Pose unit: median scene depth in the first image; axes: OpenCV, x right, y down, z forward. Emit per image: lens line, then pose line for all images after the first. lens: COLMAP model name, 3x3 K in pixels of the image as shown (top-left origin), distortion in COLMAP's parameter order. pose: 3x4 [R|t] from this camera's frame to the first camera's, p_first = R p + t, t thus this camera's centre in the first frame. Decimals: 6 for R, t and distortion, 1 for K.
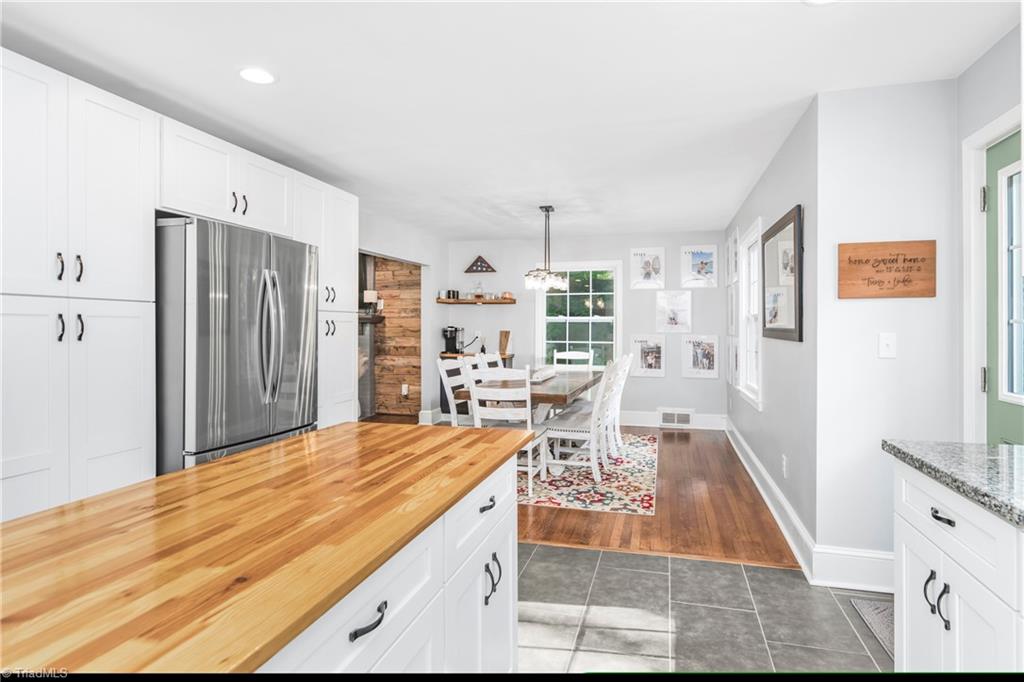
lens RADIAL K [[548.1, 0, 523.0], [0, 548.1, 325.9], [0, 0, 1]] dist [-0.002579, 0.000114]
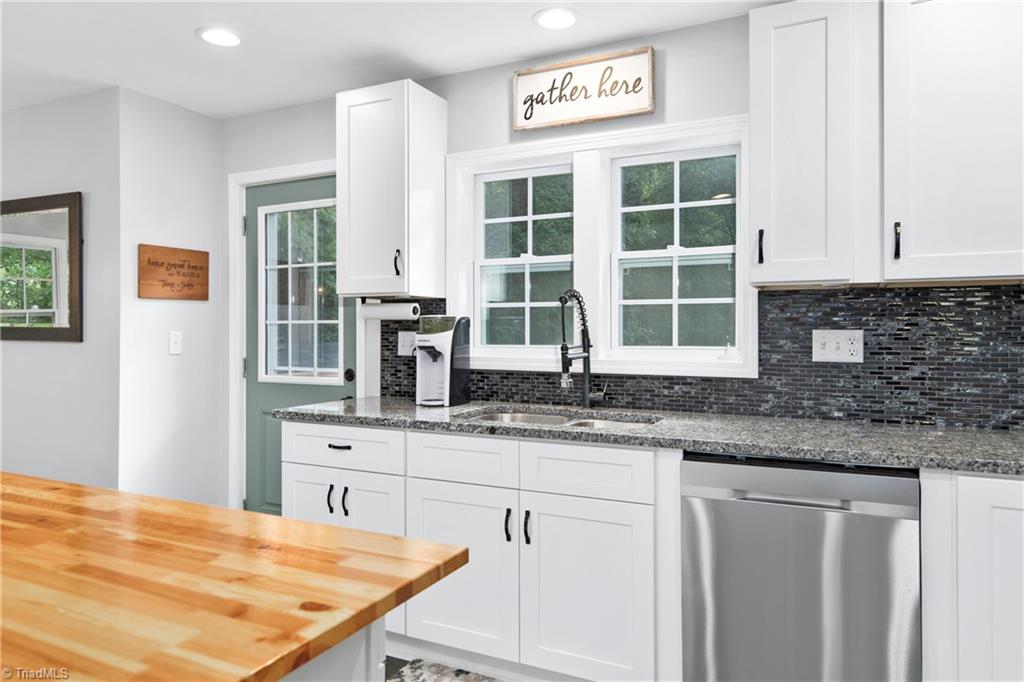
lens RADIAL K [[678.9, 0, 511.0], [0, 678.9, 336.5], [0, 0, 1]] dist [0.000971, 0.000066]
pose [[0.194459, -0.008815, 0.980871, -0.546974], [-0.004595, 0.999940, 0.009897, 0.007013], [-0.980900, -0.006431, 0.194407, 0.076694]]
